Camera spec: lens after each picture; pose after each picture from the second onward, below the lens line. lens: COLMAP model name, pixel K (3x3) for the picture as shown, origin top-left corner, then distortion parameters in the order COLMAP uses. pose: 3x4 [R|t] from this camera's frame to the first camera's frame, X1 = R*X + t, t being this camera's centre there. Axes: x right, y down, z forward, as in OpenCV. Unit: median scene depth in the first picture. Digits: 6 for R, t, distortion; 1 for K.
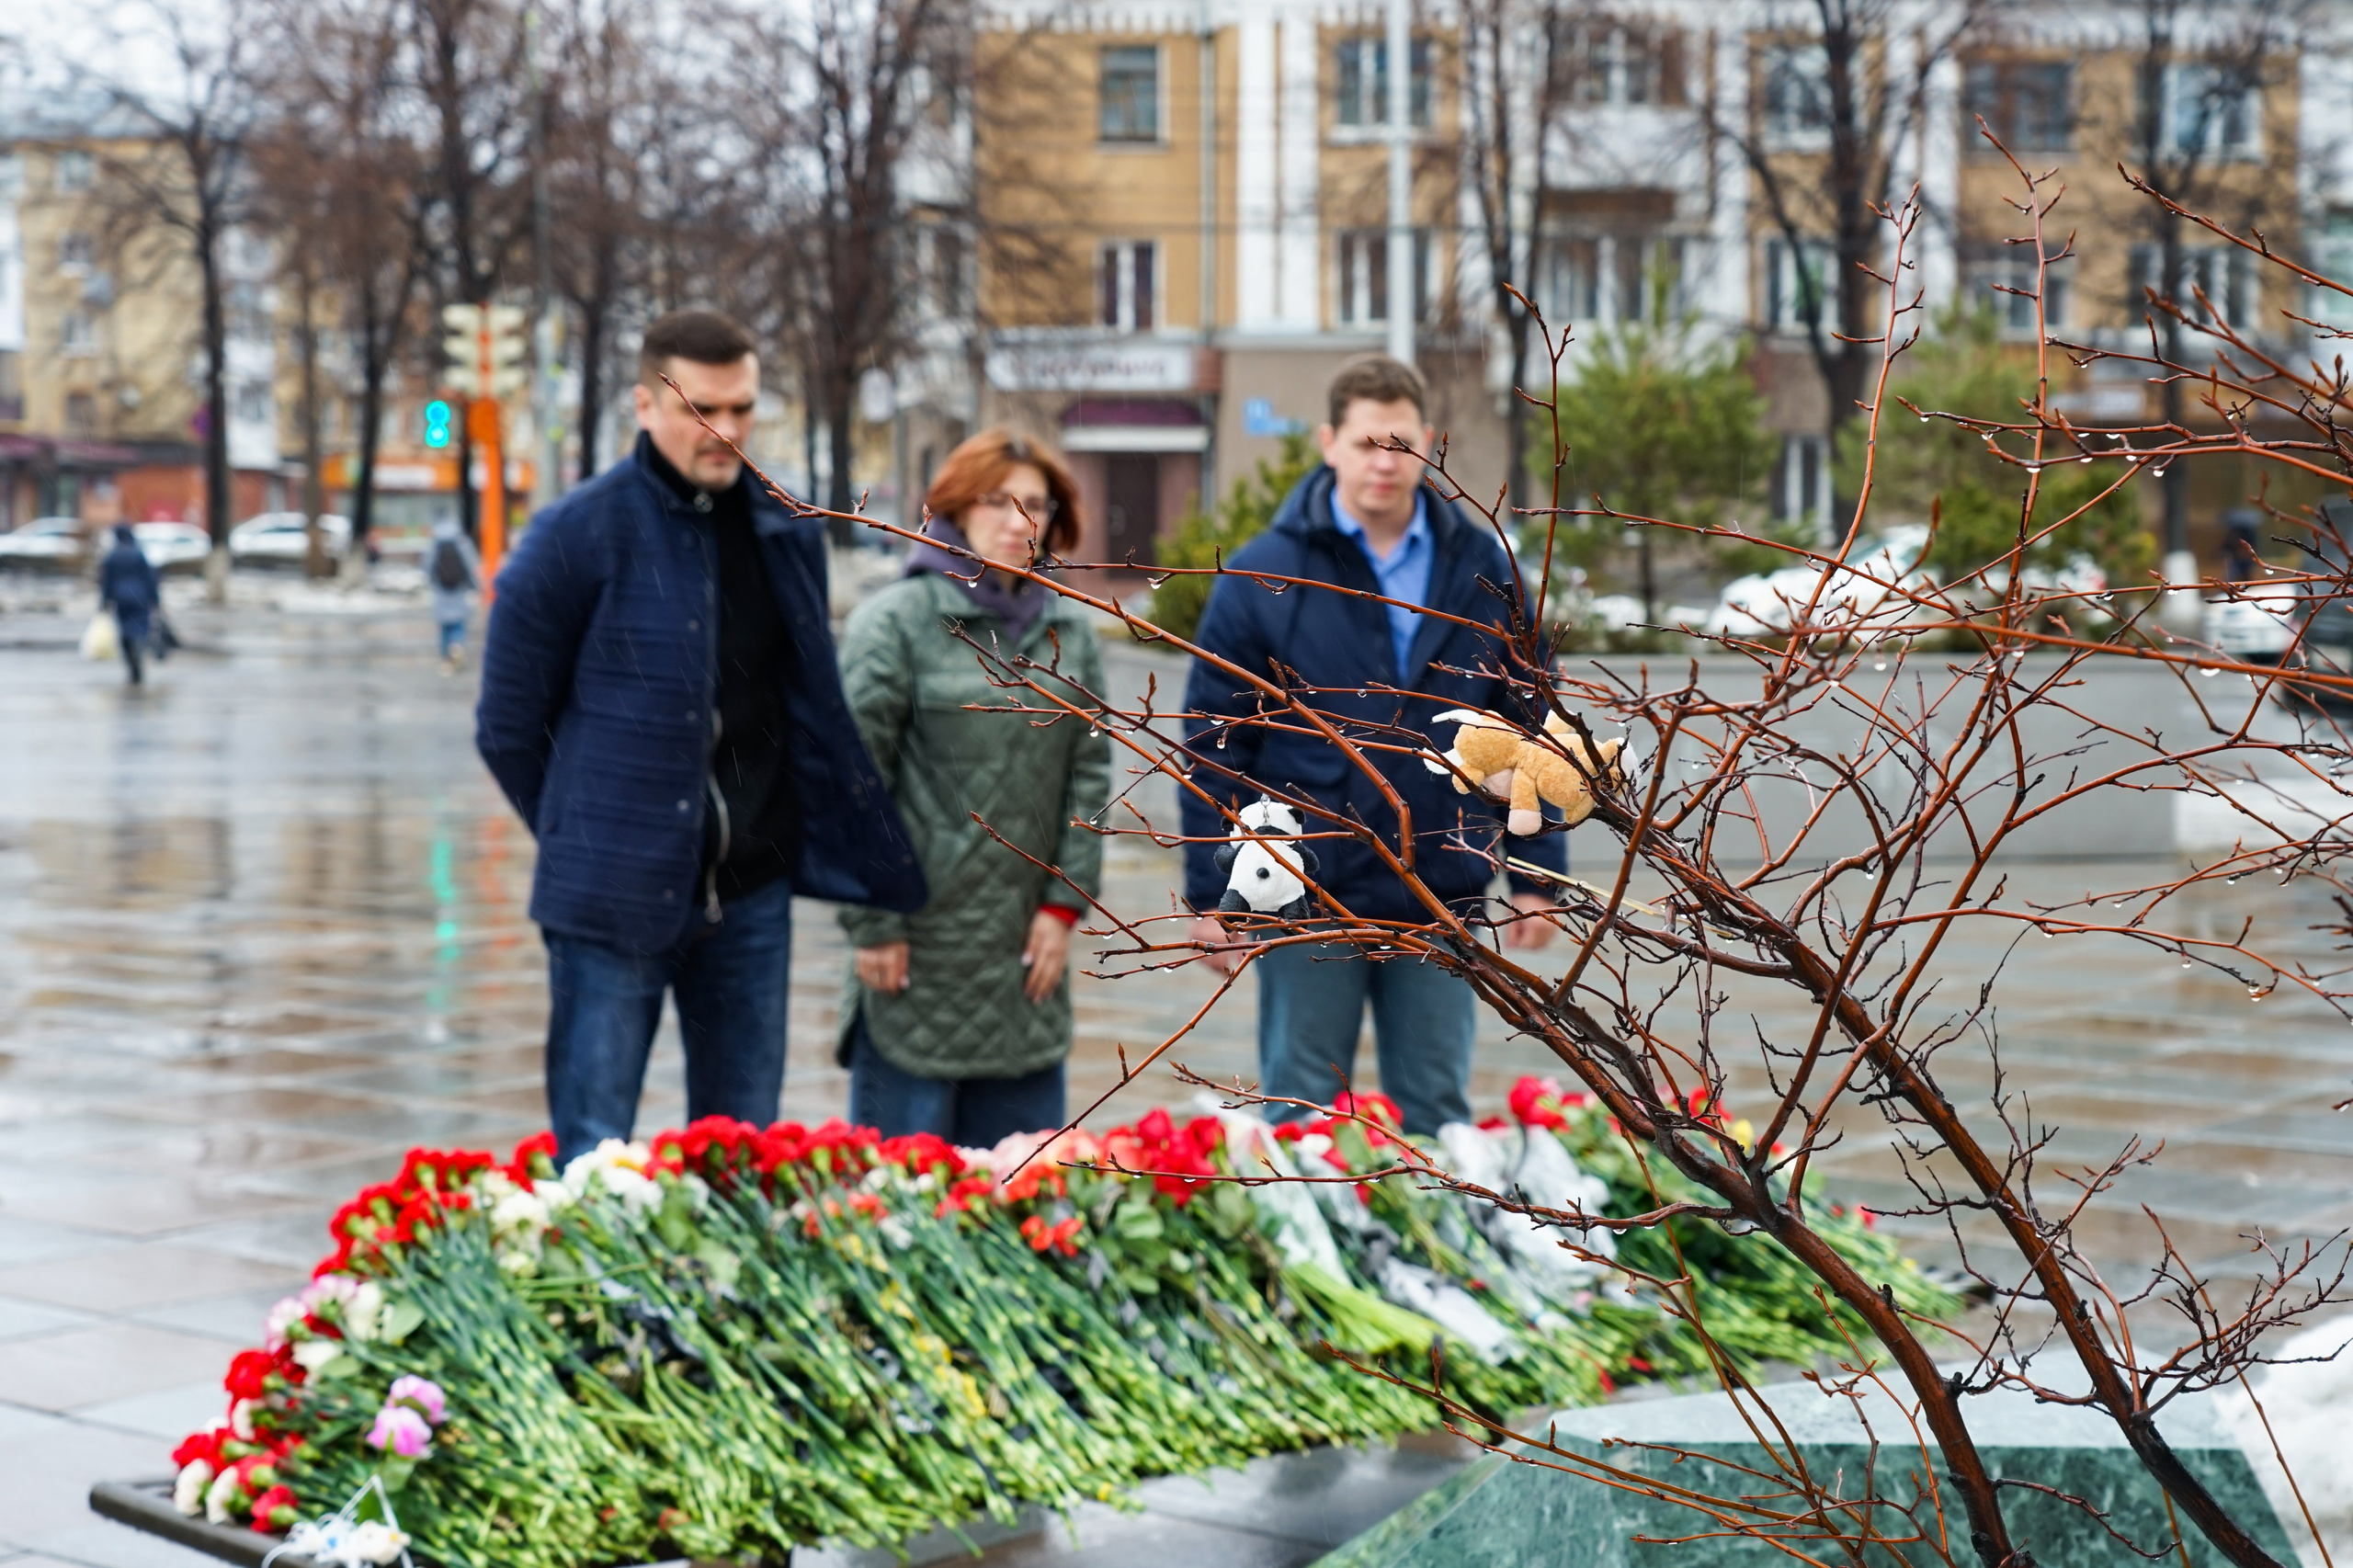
lens RADIAL K [[3809.1, 0, 1180.5], [0, 3809.1, 791.7], [0, 0, 1]] dist [0.008729, 0.000000]
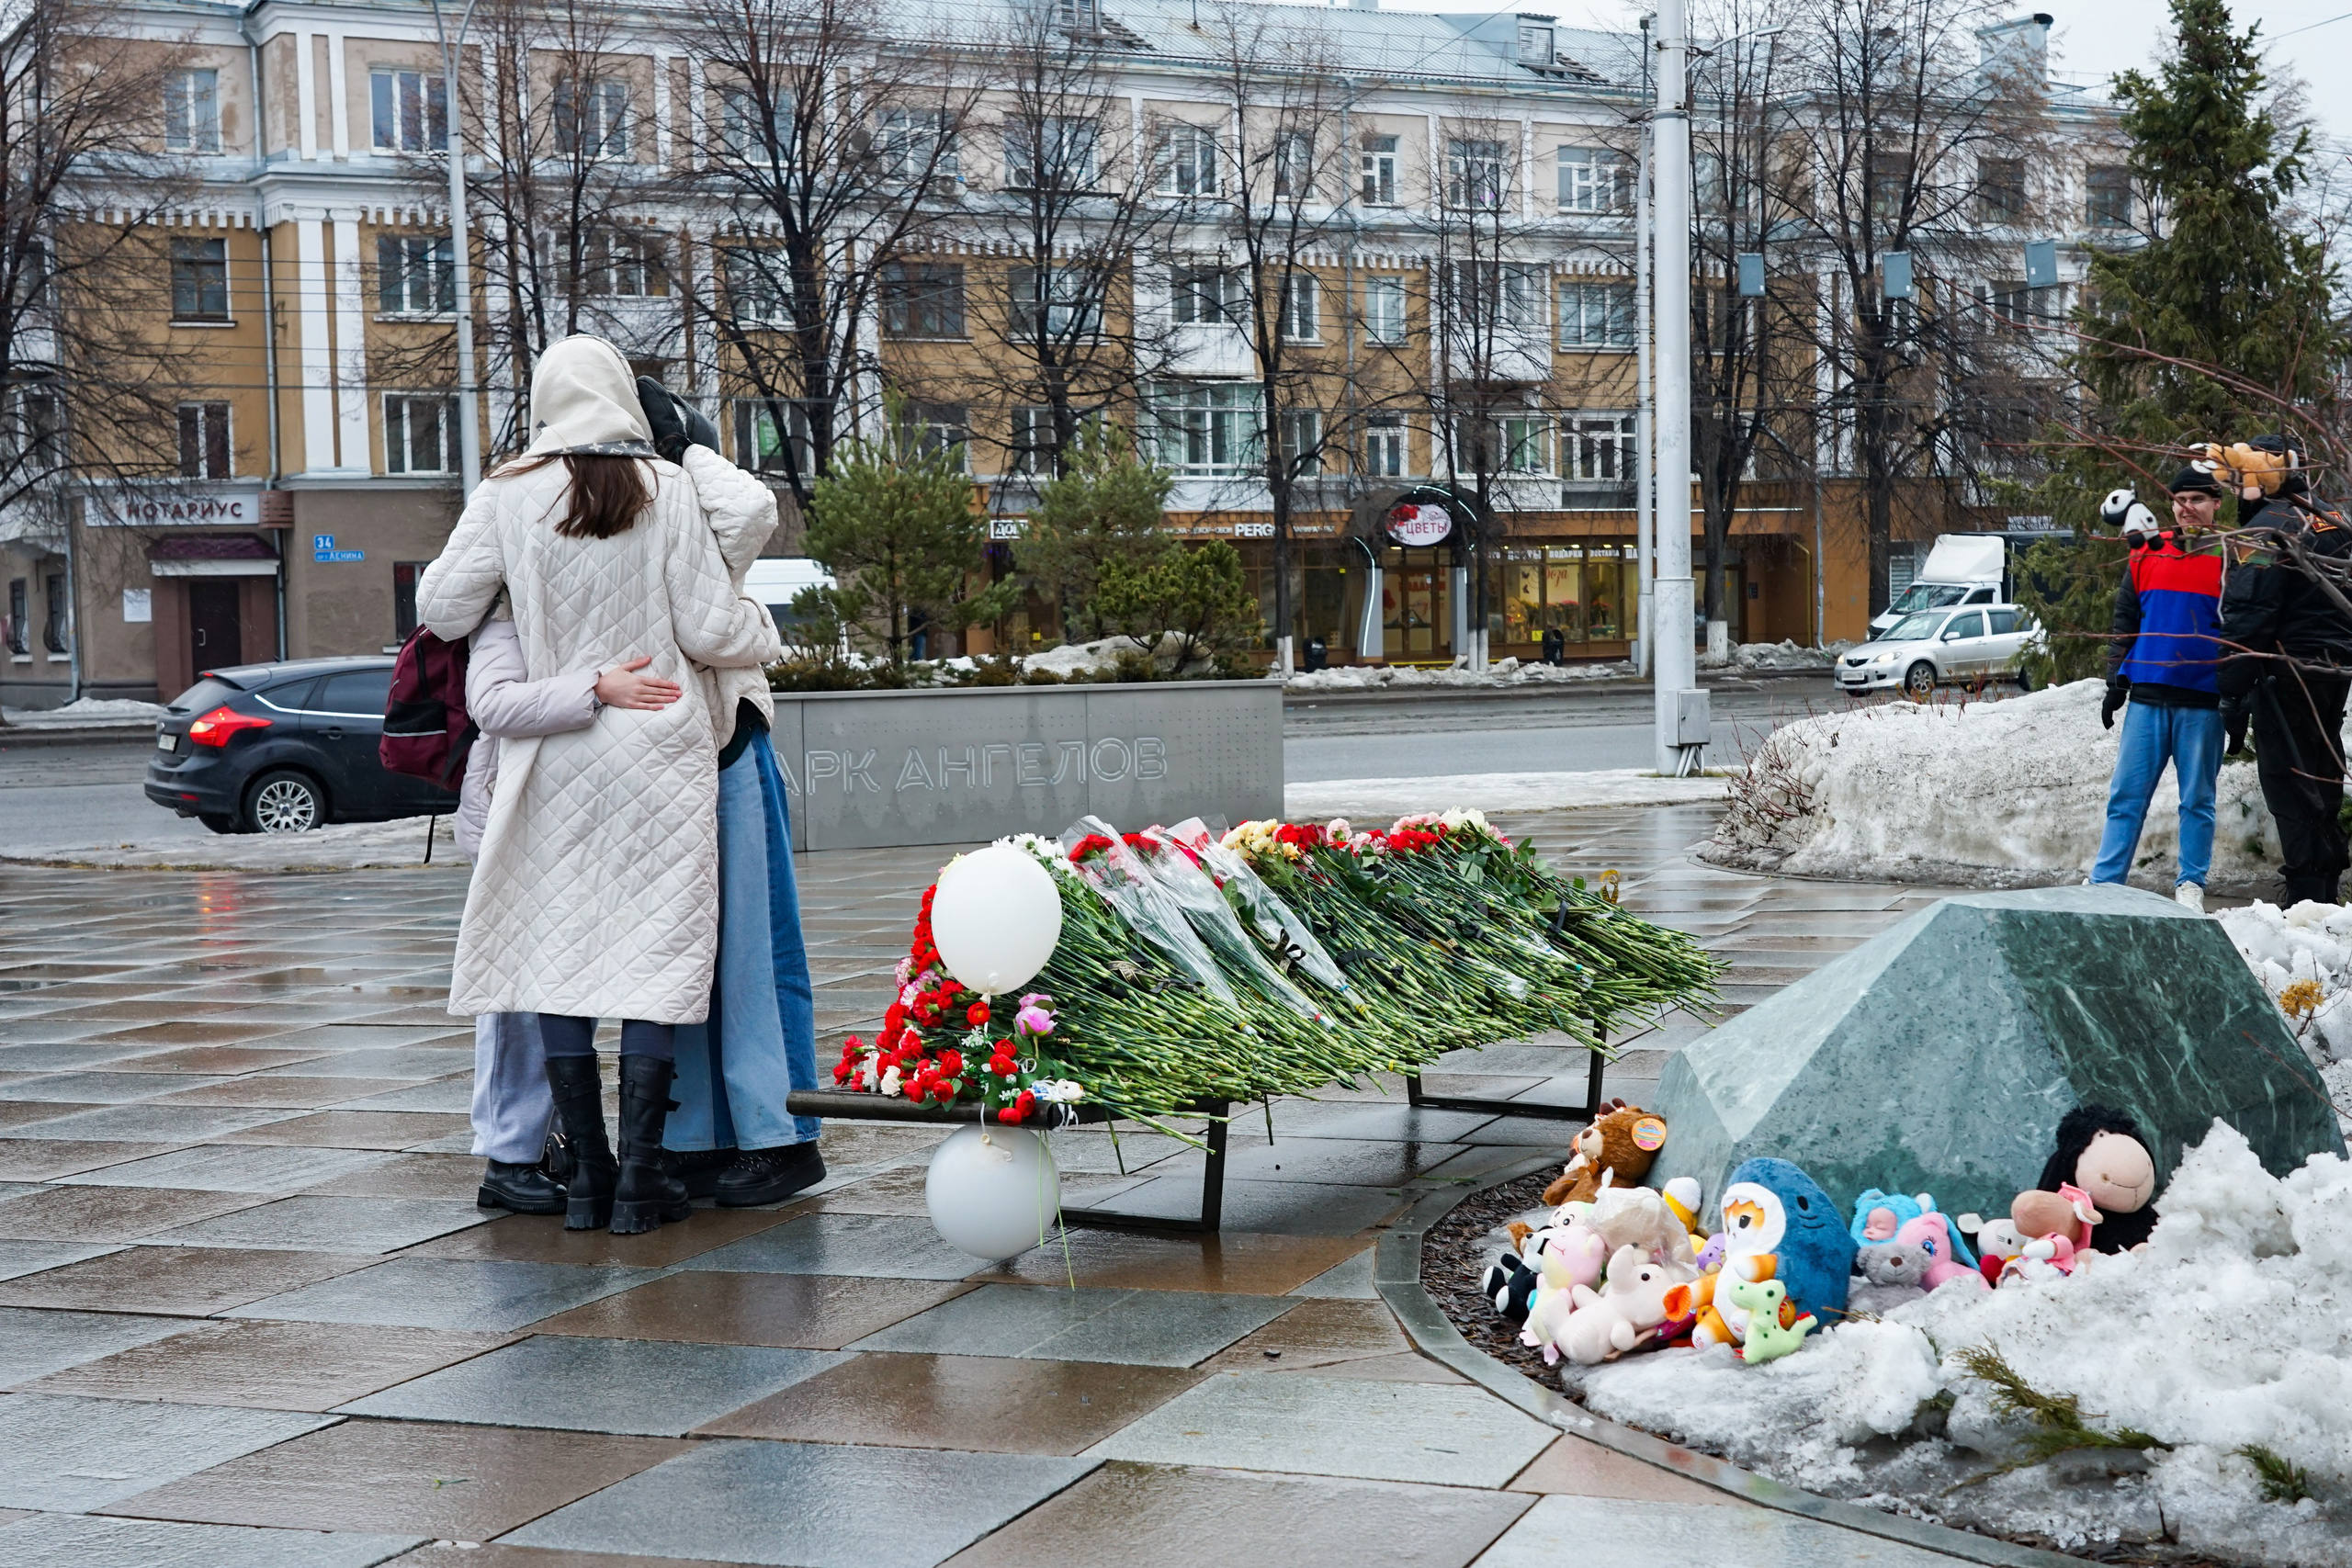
lens RADIAL K [[3088.8, 0, 1178.2], [0, 3088.8, 786.3], [0, 0, 1]] dist [0.017466, 0.000000]
pose [[0.953531, -0.036786, 0.299042, -0.392268], [0.043338, 0.998943, -0.015305, 0.067076], [-0.298163, 0.027554, 0.954117, -0.167619]]
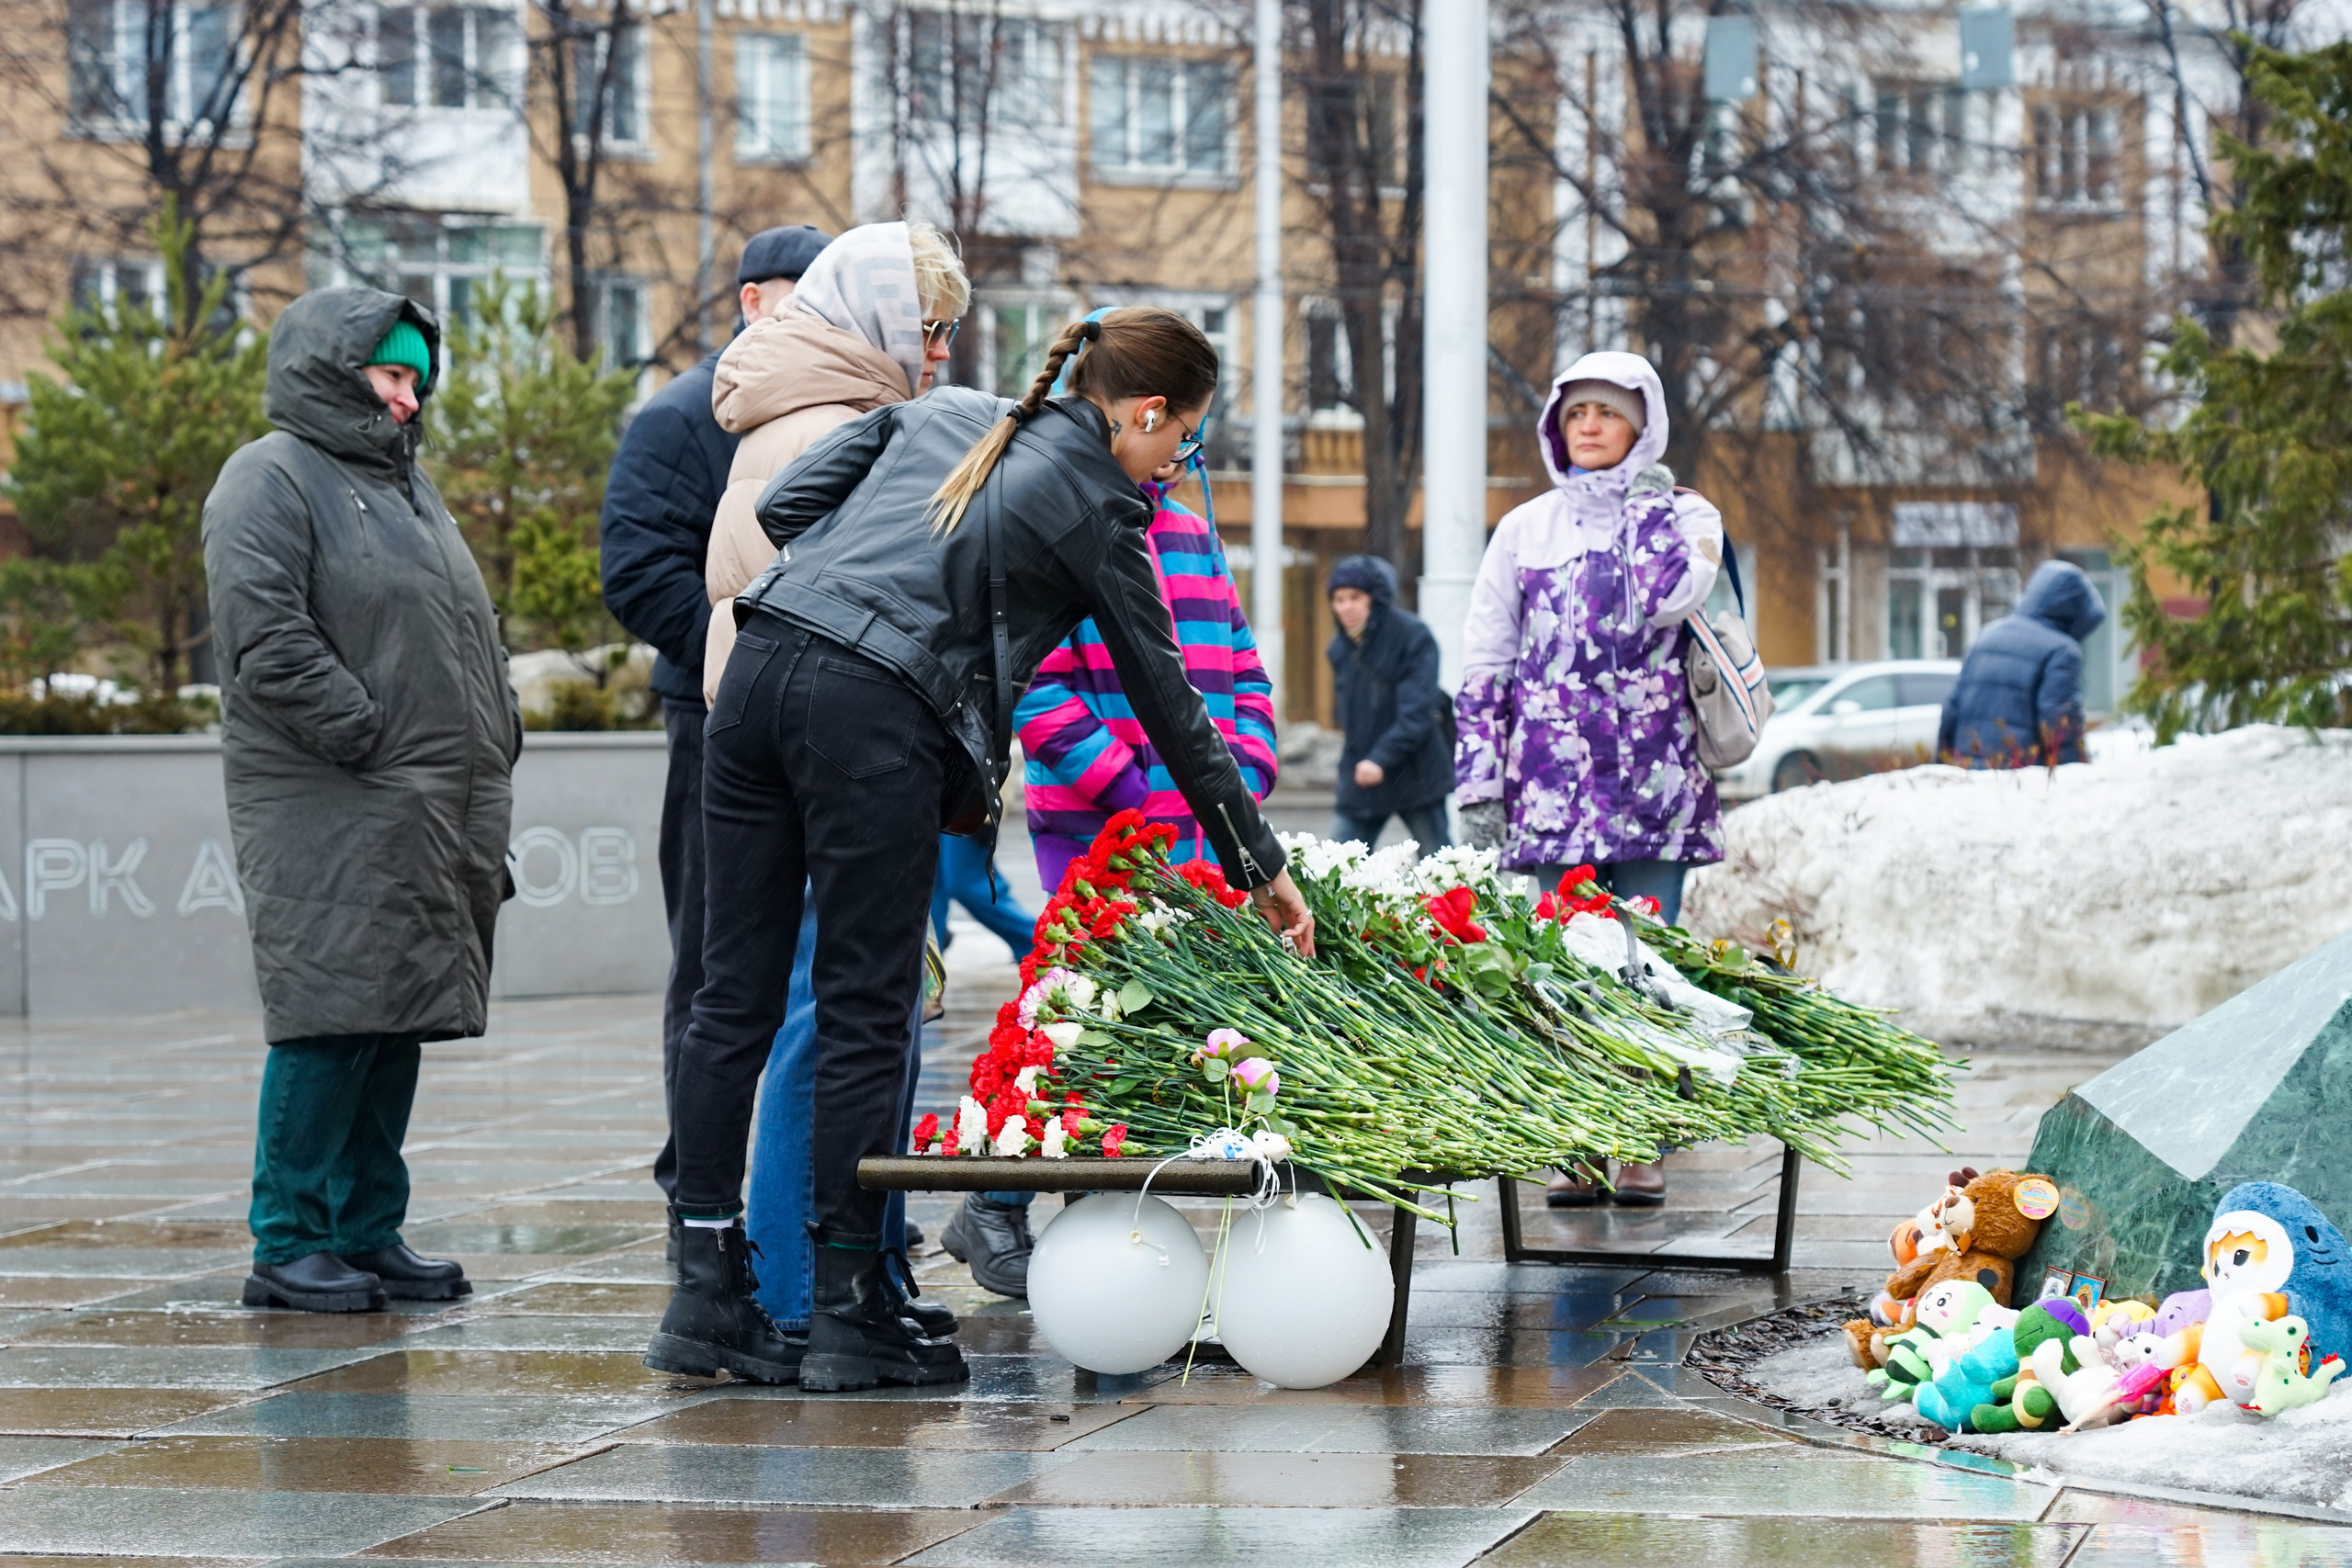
lens RADIAL K [[5854.0, 0, 1102.9], [0, 5854.0, 880.6], [0, 0, 1]] dist [-0.024246, 0.000000]
pose [[0.906726, -0.020473, 0.421224, -0.733302], [0.036163, 0.998916, -0.029293, 0.120022], [-0.420167, 0.041794, 0.906484, -0.446125]]
